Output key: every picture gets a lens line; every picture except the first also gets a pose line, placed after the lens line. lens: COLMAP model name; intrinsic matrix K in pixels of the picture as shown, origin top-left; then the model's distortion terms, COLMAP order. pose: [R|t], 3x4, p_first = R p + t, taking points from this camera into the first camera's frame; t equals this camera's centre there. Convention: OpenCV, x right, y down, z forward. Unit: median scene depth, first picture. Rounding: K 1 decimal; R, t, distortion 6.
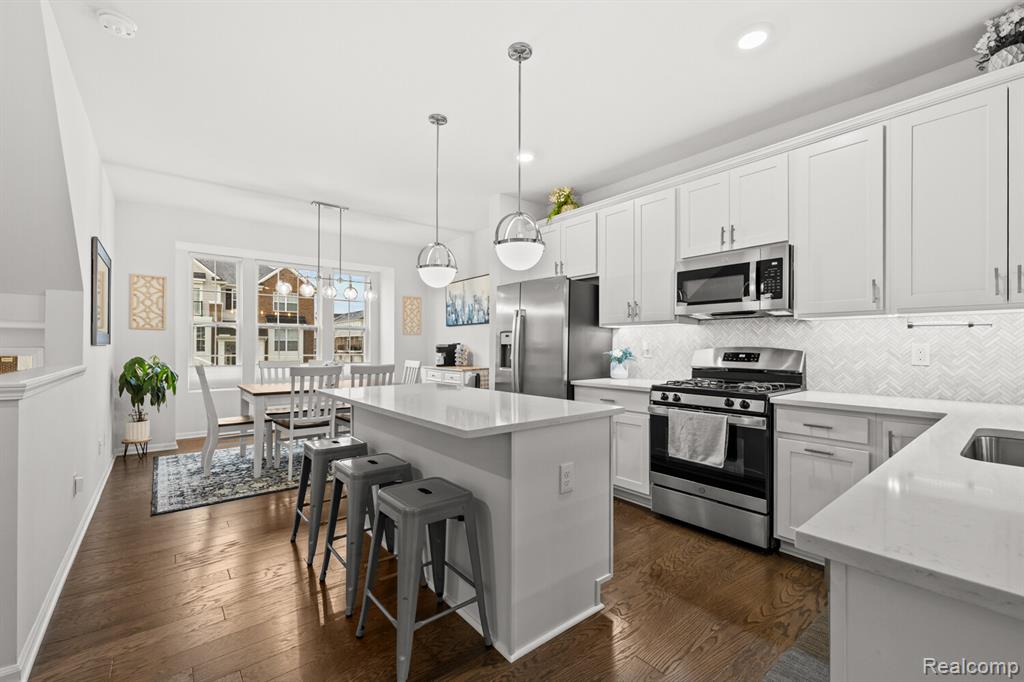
lens RADIAL K [[439.0, 0, 516.5], [0, 439.0, 343.5], [0, 0, 1]] dist [-0.001096, -0.000046]
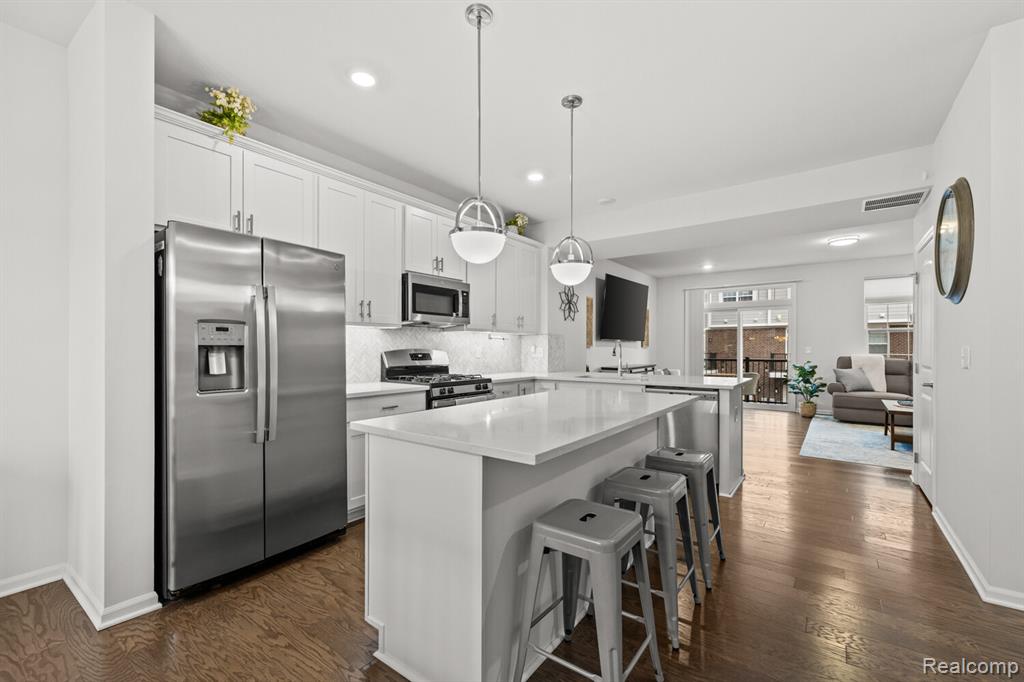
lens RADIAL K [[439.0, 0, 515.8], [0, 439.0, 347.0], [0, 0, 1]] dist [-0.001096, -0.000046]
pose [[-0.258252, -0.004204, 0.966068, -0.830691], [-0.012537, 0.999921, 0.001000, -0.002108], [-0.965996, -0.011853, -0.258285, 1.085047]]
